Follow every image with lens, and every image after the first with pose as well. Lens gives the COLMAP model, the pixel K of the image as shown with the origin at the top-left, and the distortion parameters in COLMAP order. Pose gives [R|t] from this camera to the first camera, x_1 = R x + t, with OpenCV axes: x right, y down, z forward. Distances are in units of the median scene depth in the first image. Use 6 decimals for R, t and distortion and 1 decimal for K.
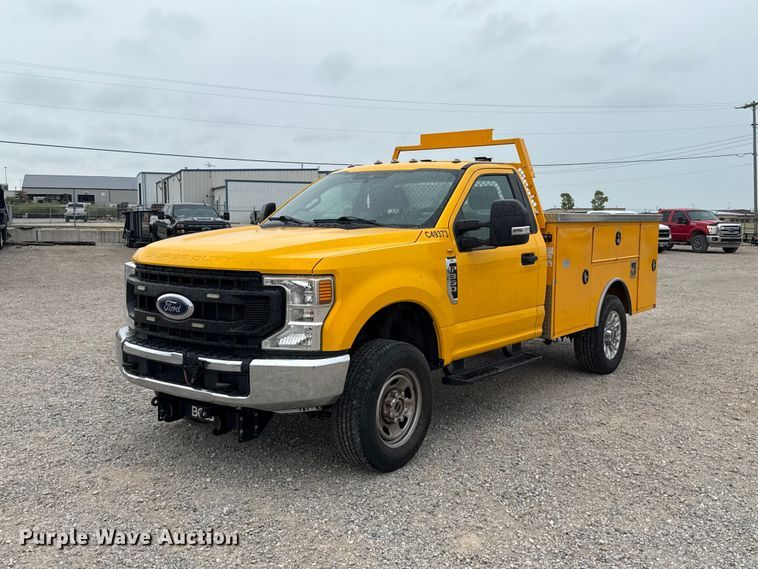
lens RADIAL K [[774.4, 0, 375.6], [0, 774.4, 276.3], [0, 0, 1]] dist [0.079260, 0.000000]
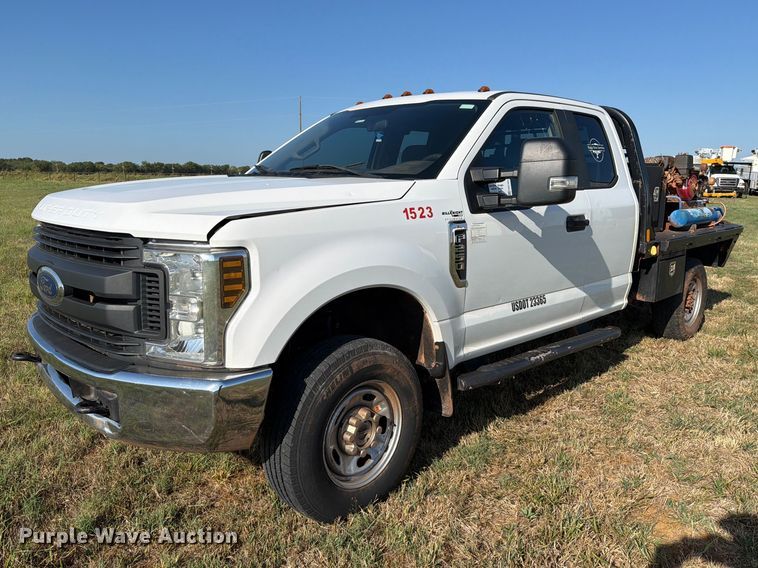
lens RADIAL K [[591.7, 0, 379.4], [0, 591.7, 292.6], [0, 0, 1]] dist [0.056744, -0.000928]
pose [[0.988008, 0.033723, -0.150674, 0.116243], [-0.016920, 0.993627, 0.111439, -0.019994], [0.153472, -0.107553, 0.982282, 0.474818]]
